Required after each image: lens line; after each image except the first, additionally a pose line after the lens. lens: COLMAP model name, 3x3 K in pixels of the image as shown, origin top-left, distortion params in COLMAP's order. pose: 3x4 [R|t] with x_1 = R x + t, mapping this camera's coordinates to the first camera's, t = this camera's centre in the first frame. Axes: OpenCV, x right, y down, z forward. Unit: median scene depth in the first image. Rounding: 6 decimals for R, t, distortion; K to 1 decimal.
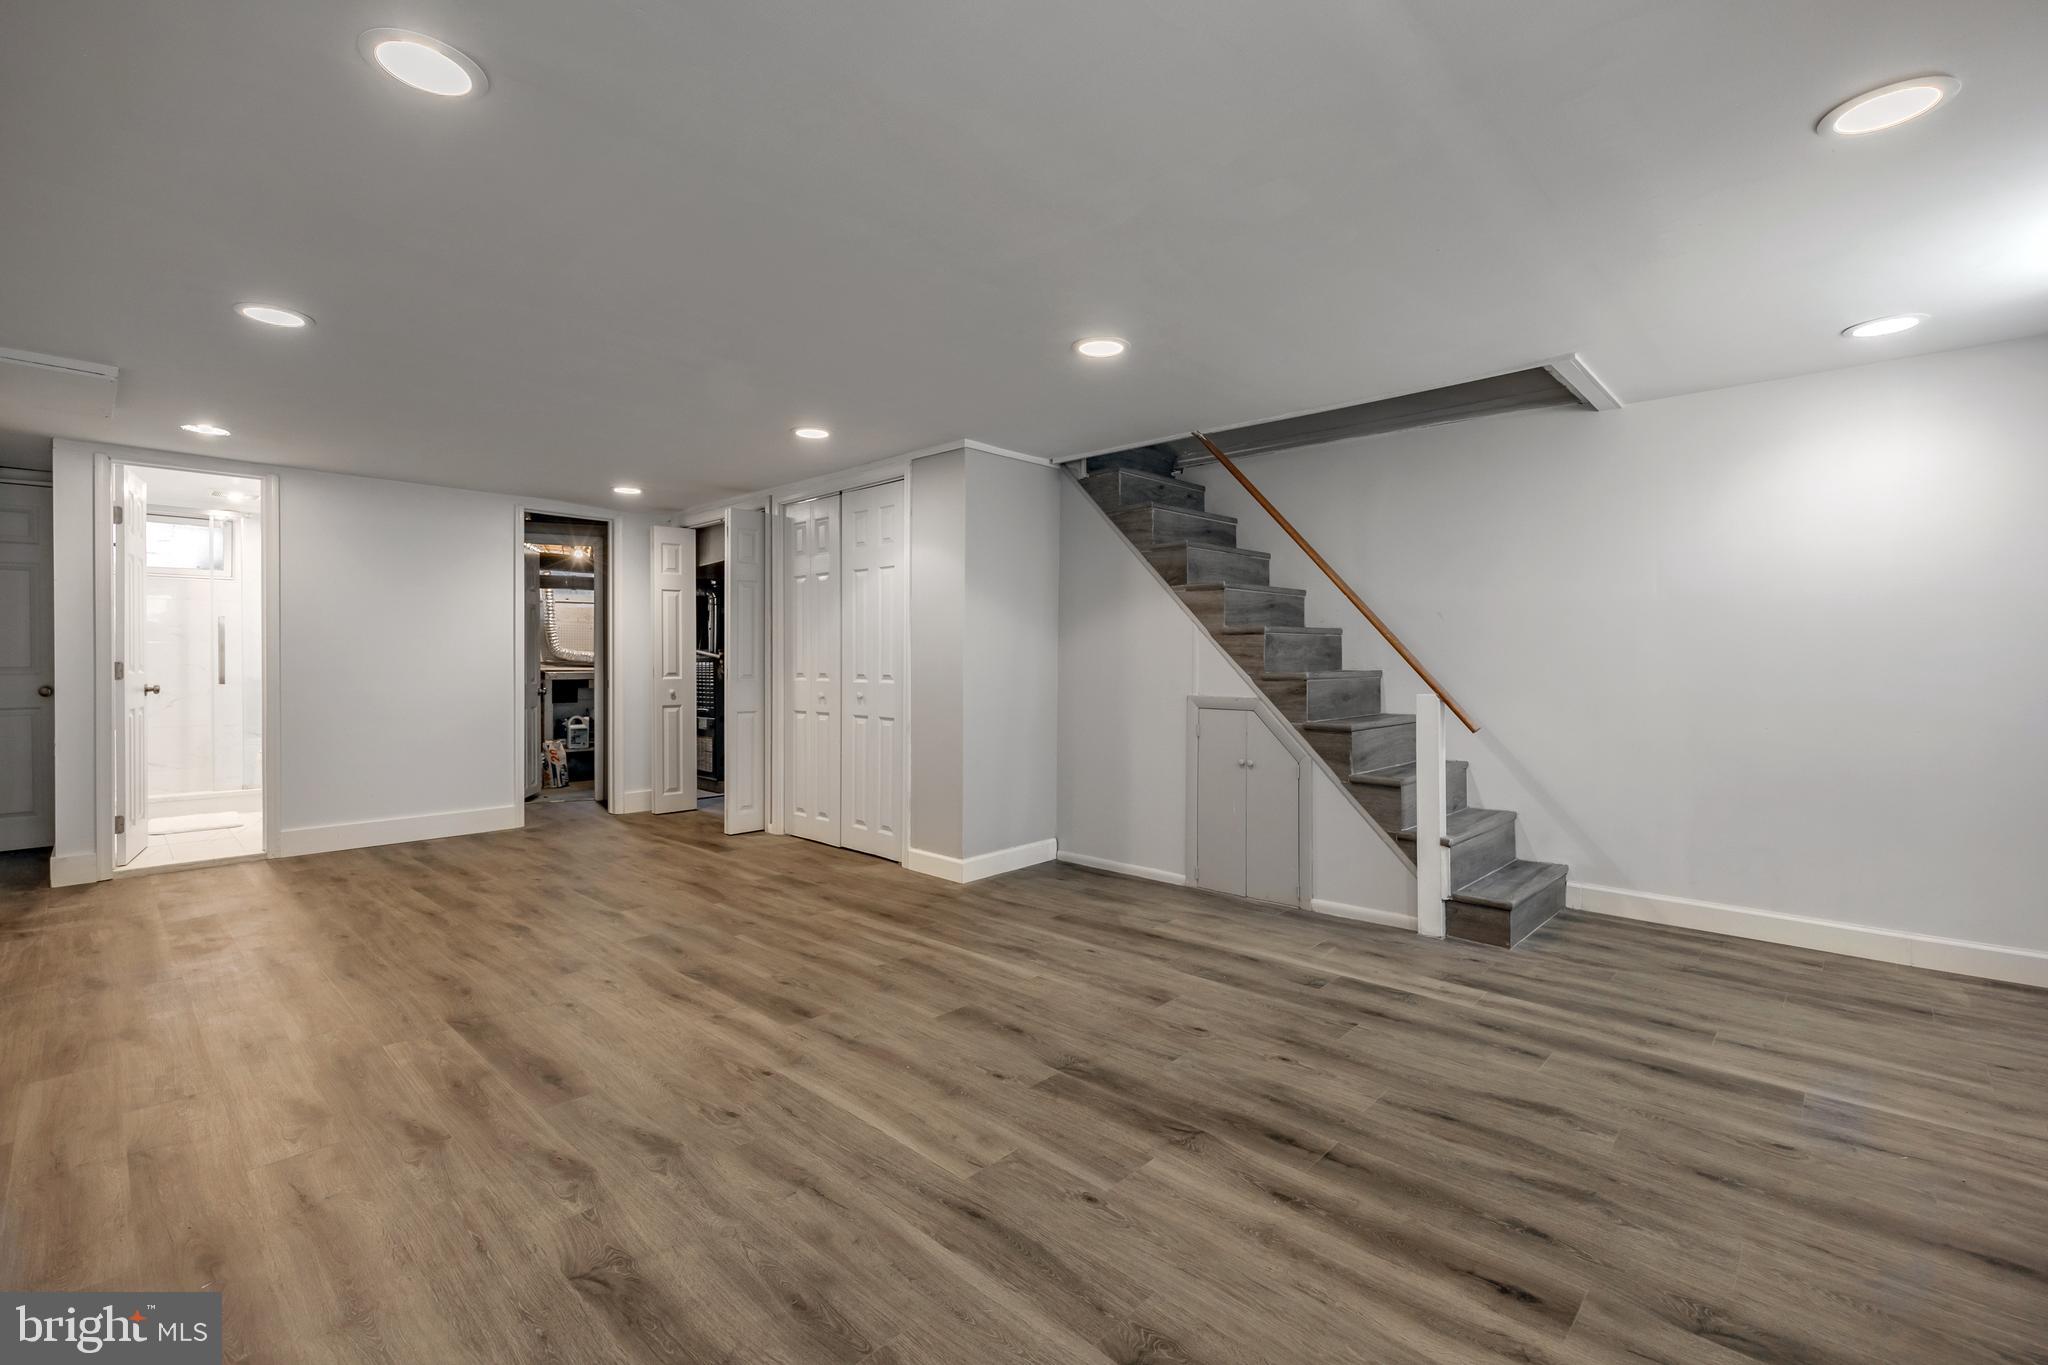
lens RADIAL K [[916.8, 0, 1023.1], [0, 916.8, 670.0], [0, 0, 1]] dist [-0.003263, -0.000237]
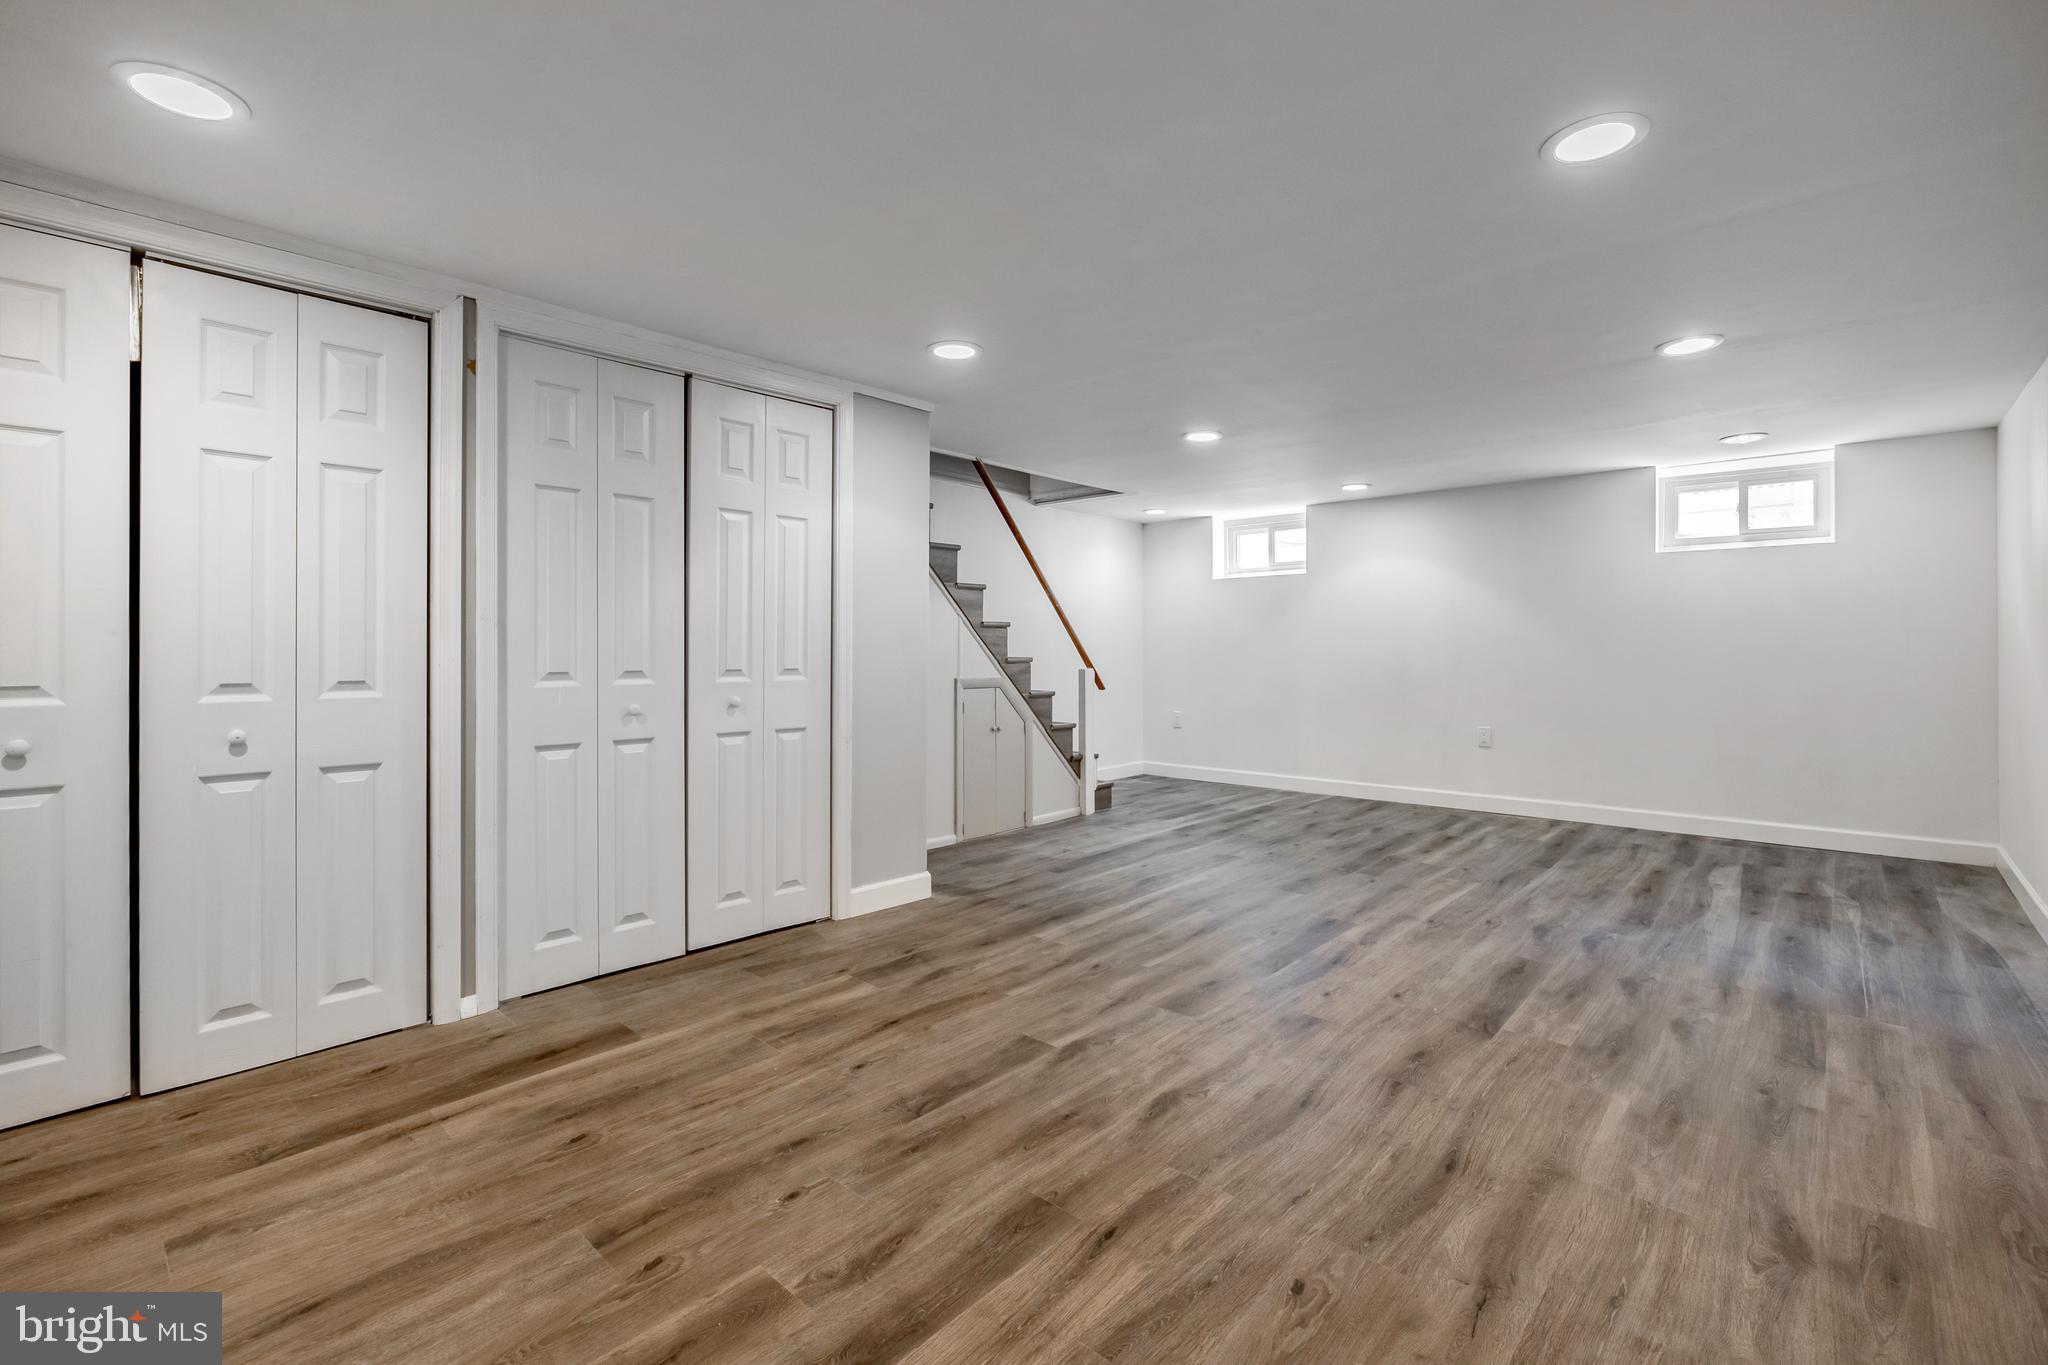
lens RADIAL K [[916.8, 0, 1015.7], [0, 916.8, 648.3], [0, 0, 1]] dist [-0.003263, -0.000237]
pose [[-0.034606, -0.000264, 0.999401, -1.215339], [0.009223, 0.999957, 0.000584, -0.012911], [-0.999358, 0.009237, -0.034602, 1.190677]]
